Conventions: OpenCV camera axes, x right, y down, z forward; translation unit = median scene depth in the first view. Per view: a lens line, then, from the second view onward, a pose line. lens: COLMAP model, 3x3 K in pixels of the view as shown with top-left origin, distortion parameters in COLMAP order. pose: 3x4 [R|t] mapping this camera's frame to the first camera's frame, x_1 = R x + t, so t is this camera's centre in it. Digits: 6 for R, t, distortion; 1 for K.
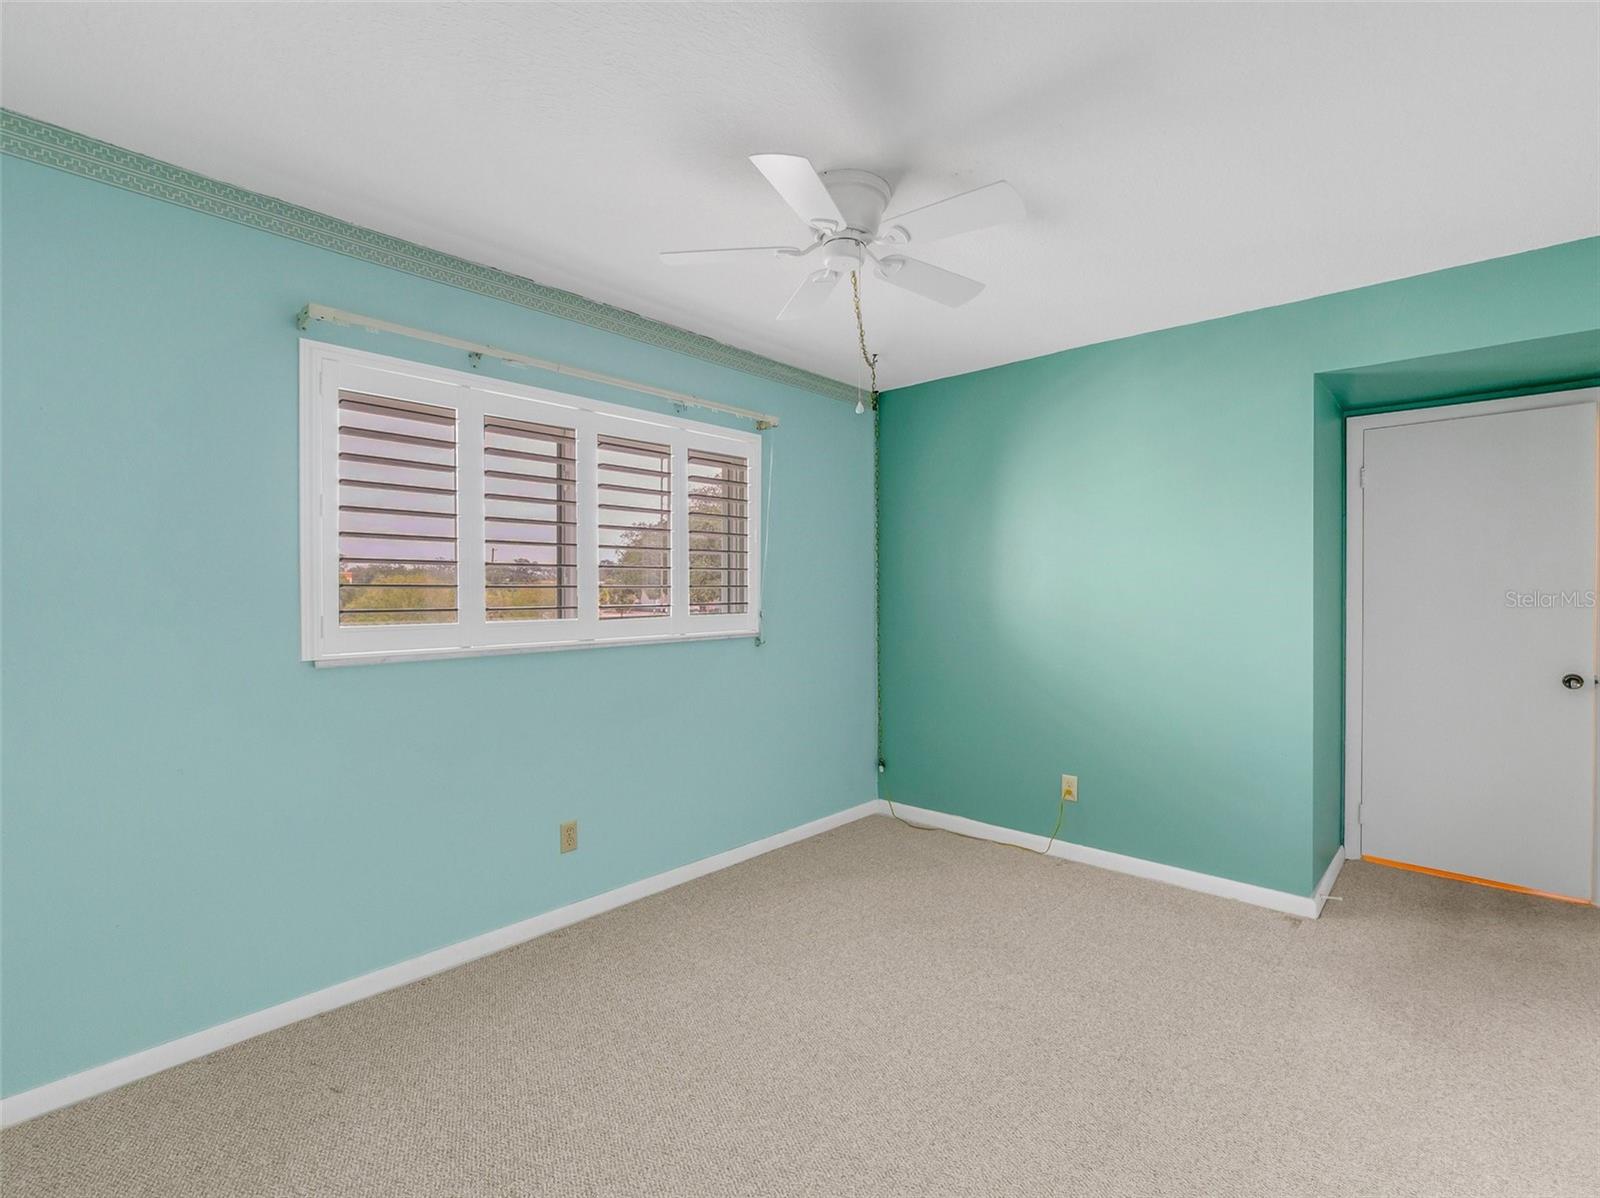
lens RADIAL K [[747.2, 0, 800.0], [0, 747.2, 599.0], [0, 0, 1]] dist [-0.000101, -0.000236]
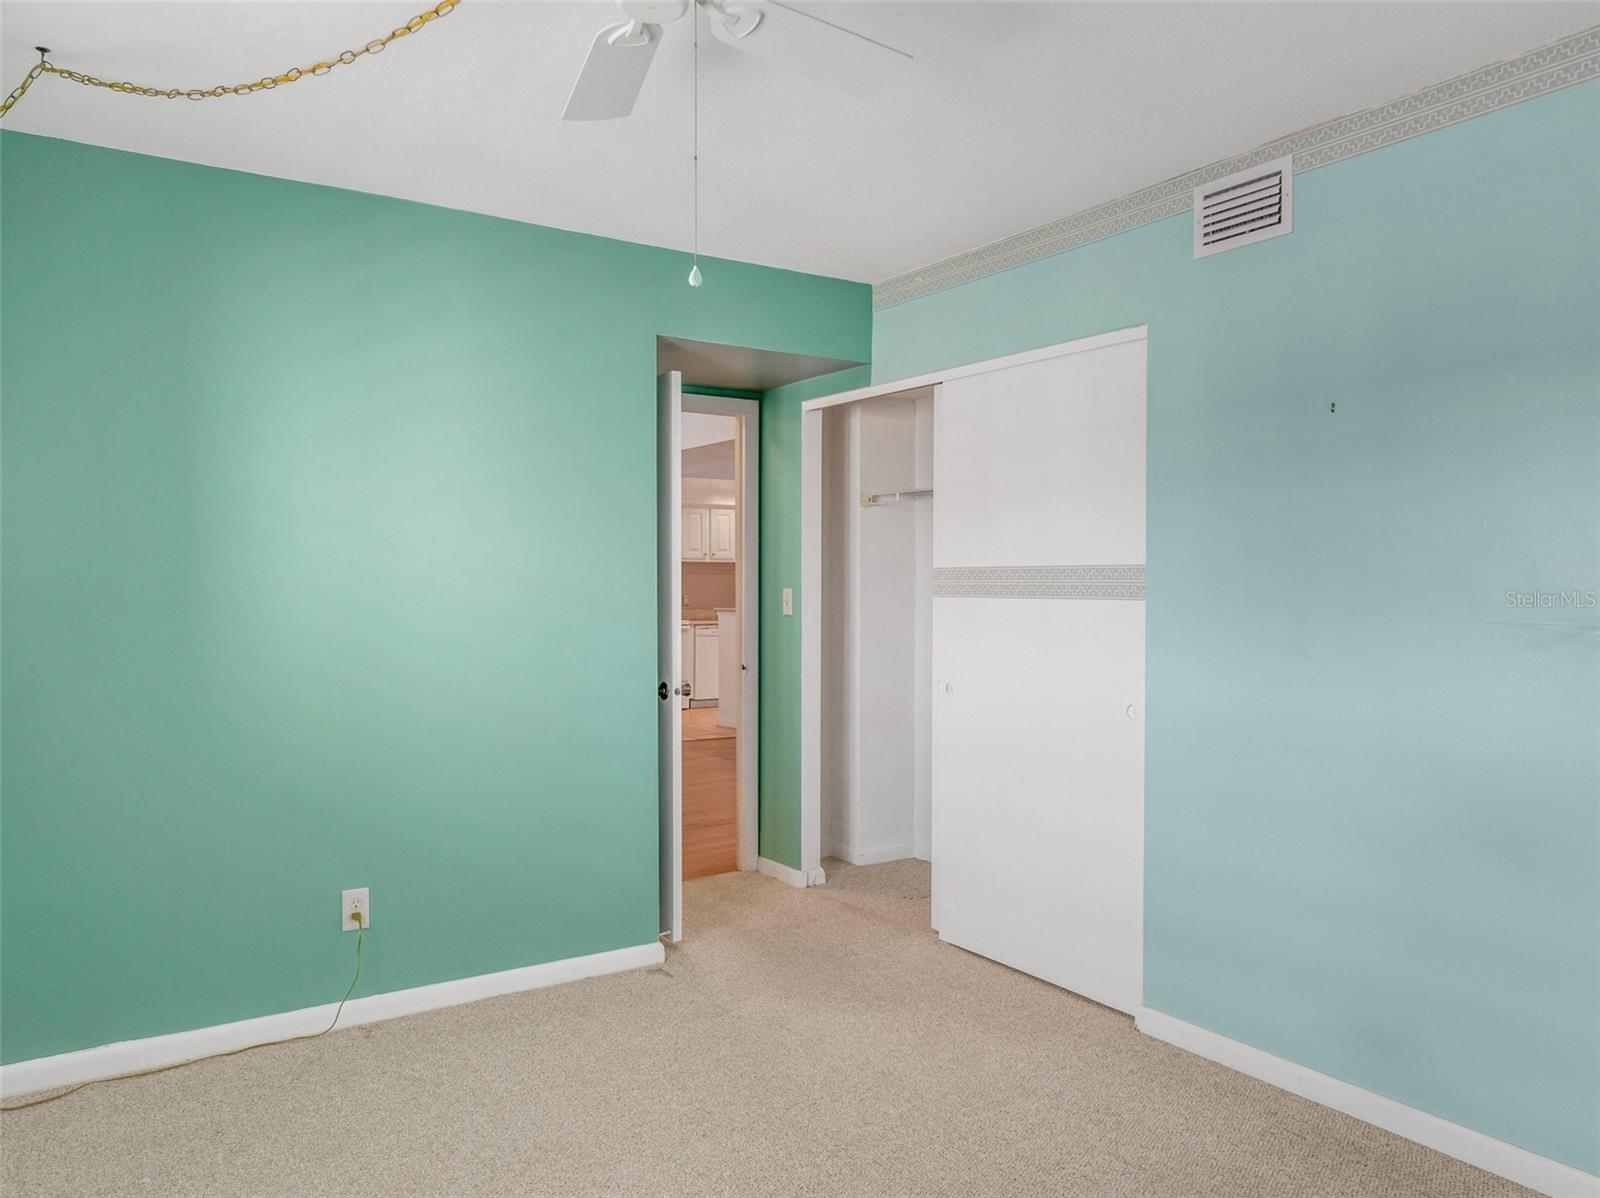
lens RADIAL K [[1162.0, 0, 800.0], [0, 1162.0, 599.0], [0, 0, 1]] dist [-0.006511, -0.001387]
pose [[0.246878, -0.015712, 0.968919, -0.497537], [0.014017, 0.999822, 0.012642, -0.008108], [-0.968945, 0.010460, 0.247055, 0.439758]]
